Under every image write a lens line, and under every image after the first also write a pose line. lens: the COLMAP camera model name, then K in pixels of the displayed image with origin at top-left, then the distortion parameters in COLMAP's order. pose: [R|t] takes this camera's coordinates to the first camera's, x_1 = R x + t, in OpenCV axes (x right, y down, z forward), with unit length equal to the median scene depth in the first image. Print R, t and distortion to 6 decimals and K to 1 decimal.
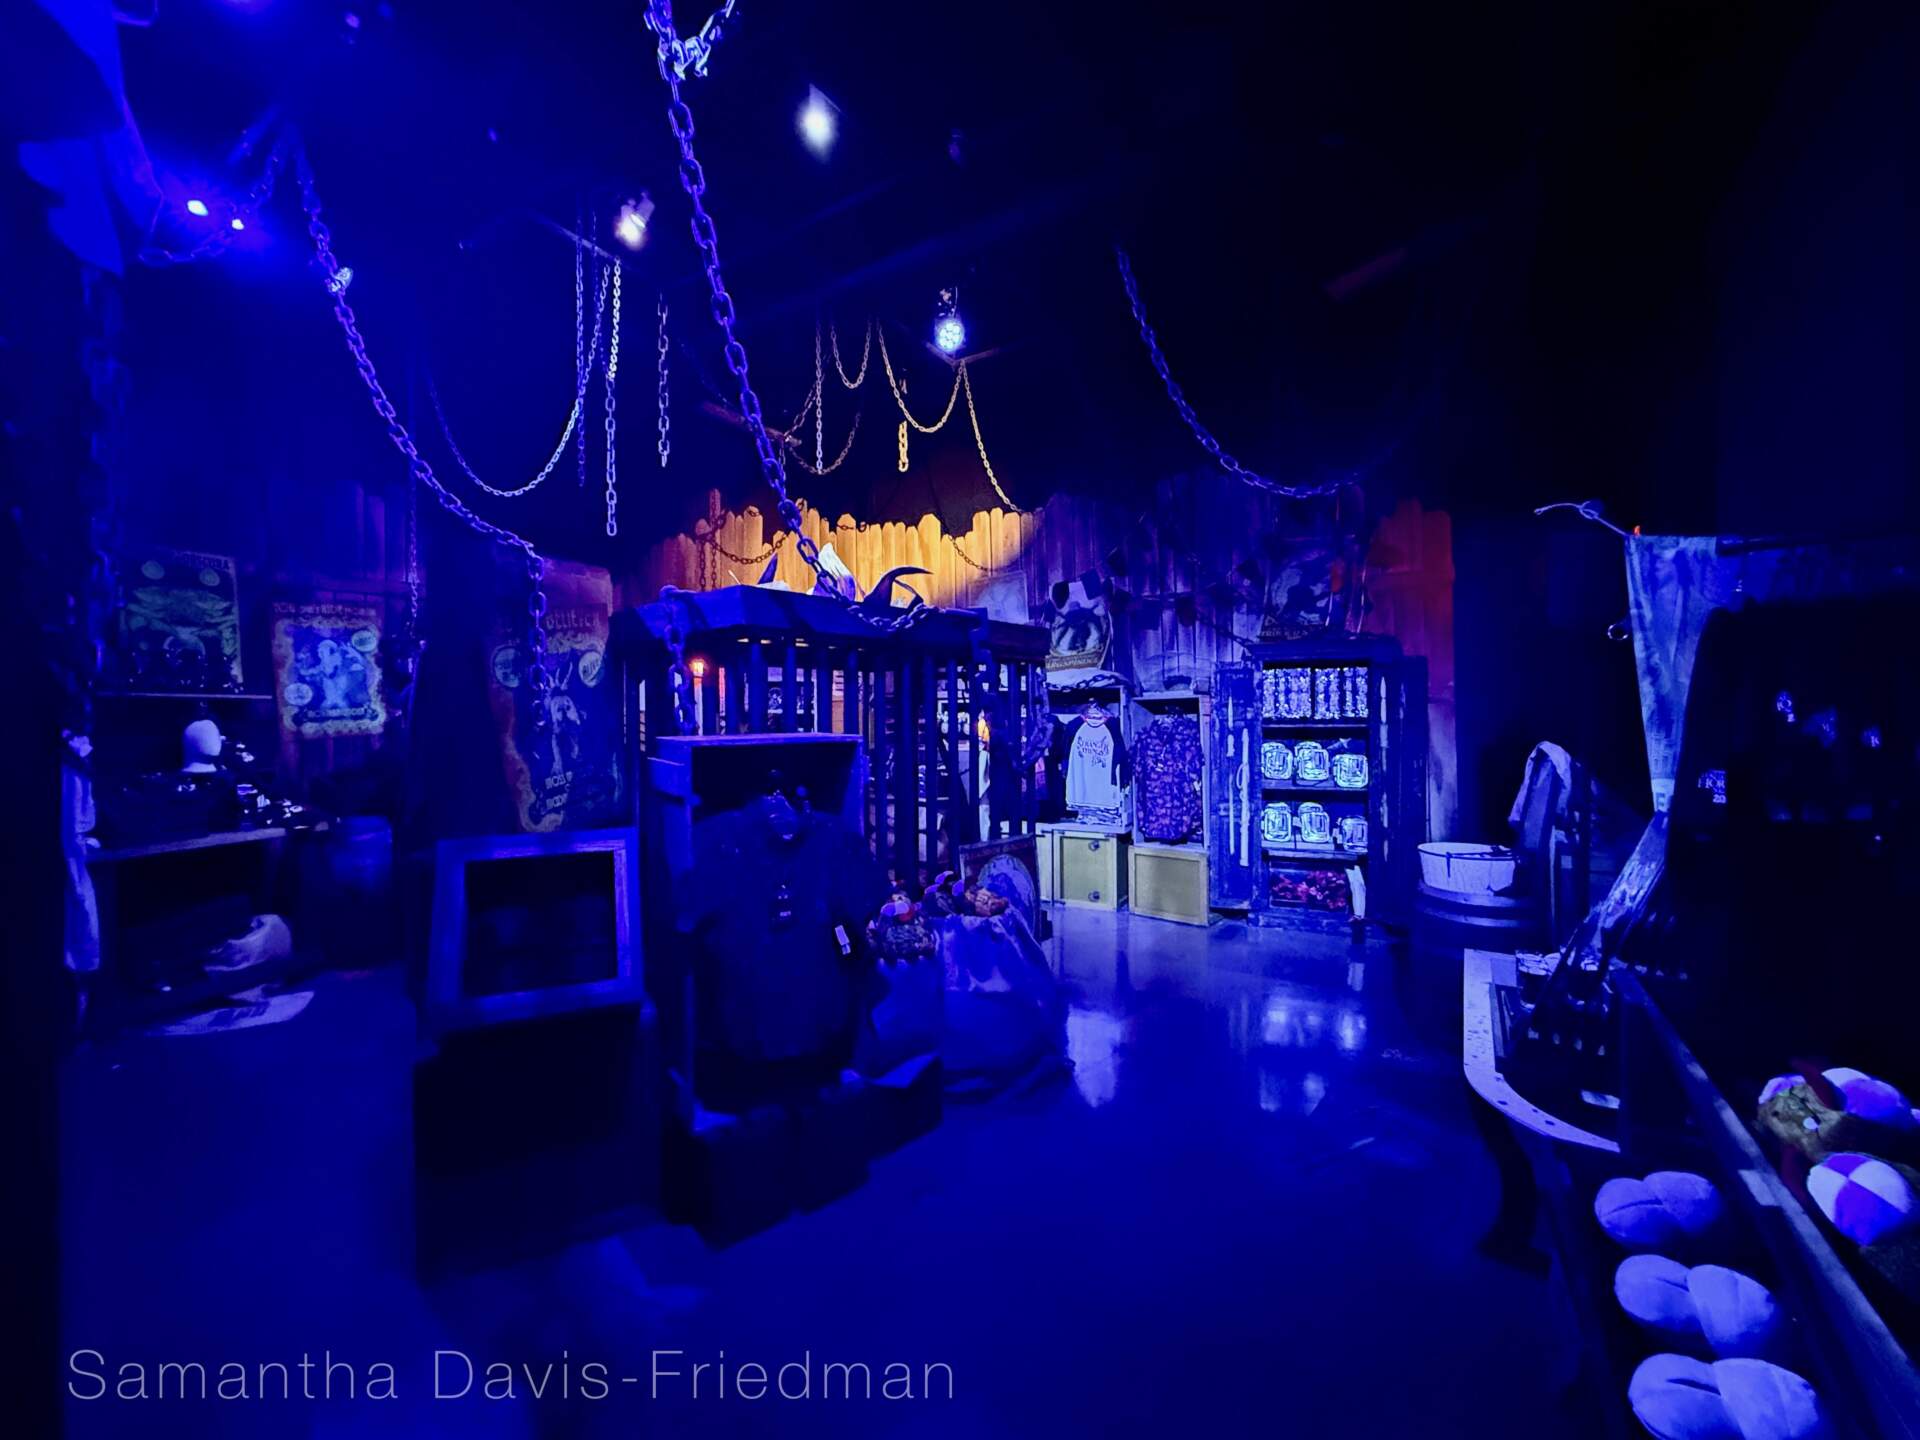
lens RADIAL K [[771.1, 0, 958.2], [0, 771.1, 725.6], [0, 0, 1]] dist [0.000159, 0.000083]
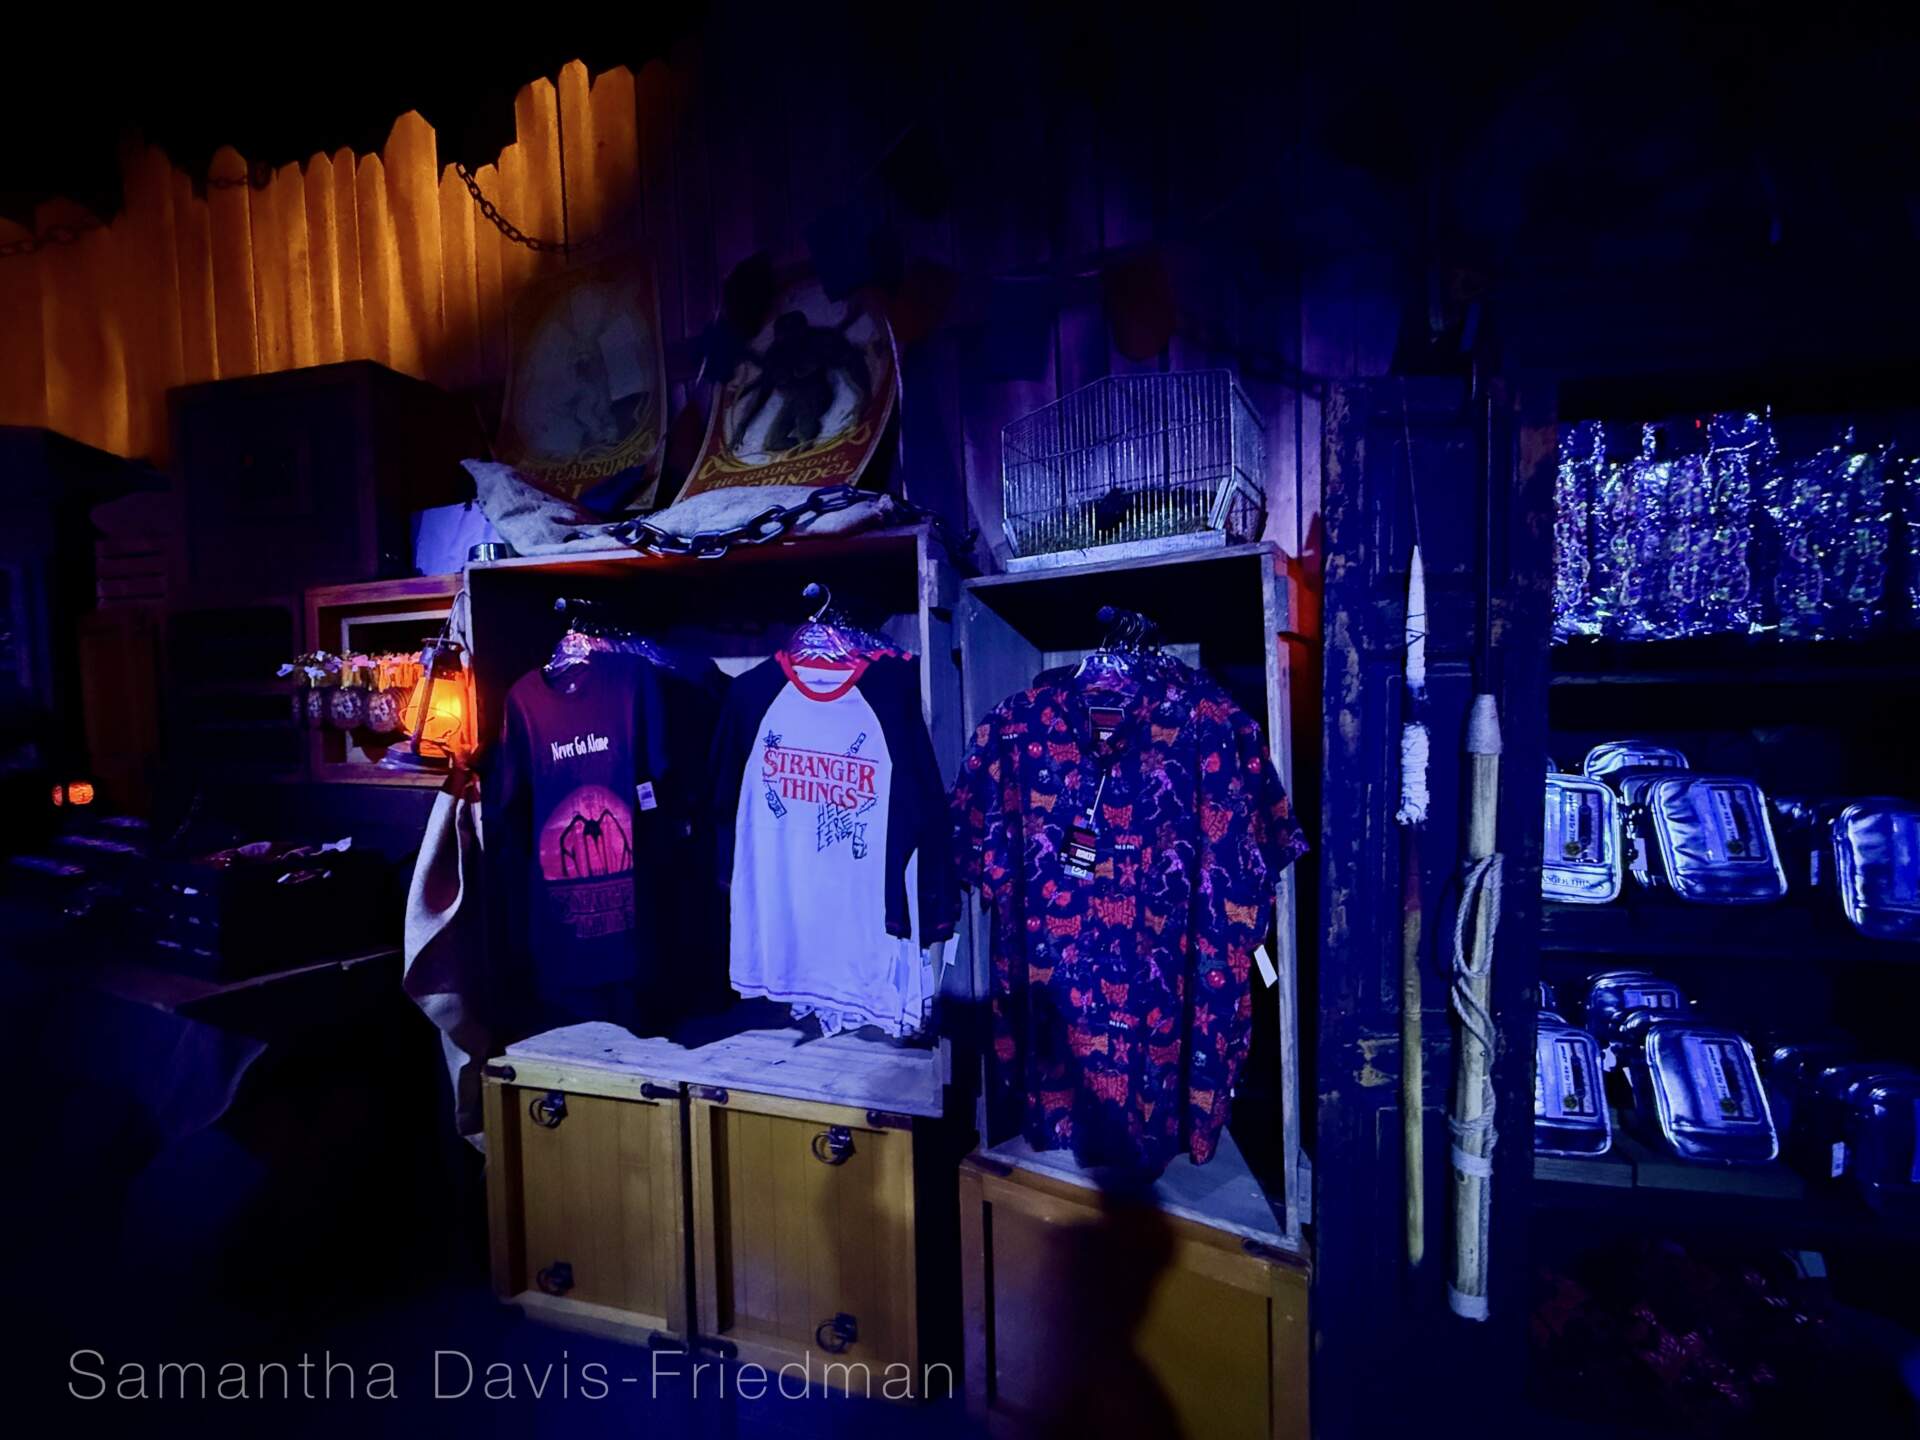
lens RADIAL K [[771.1, 0, 960.5], [0, 771.1, 722.2], [0, 0, 1]] dist [0.000159, 0.000083]
pose [[0.978389, -0.022123, 0.205585, 0.171601], [0.015457, 0.999303, 0.033974, 0.002257], [-0.206194, -0.030062, 0.978049, 0.753666]]
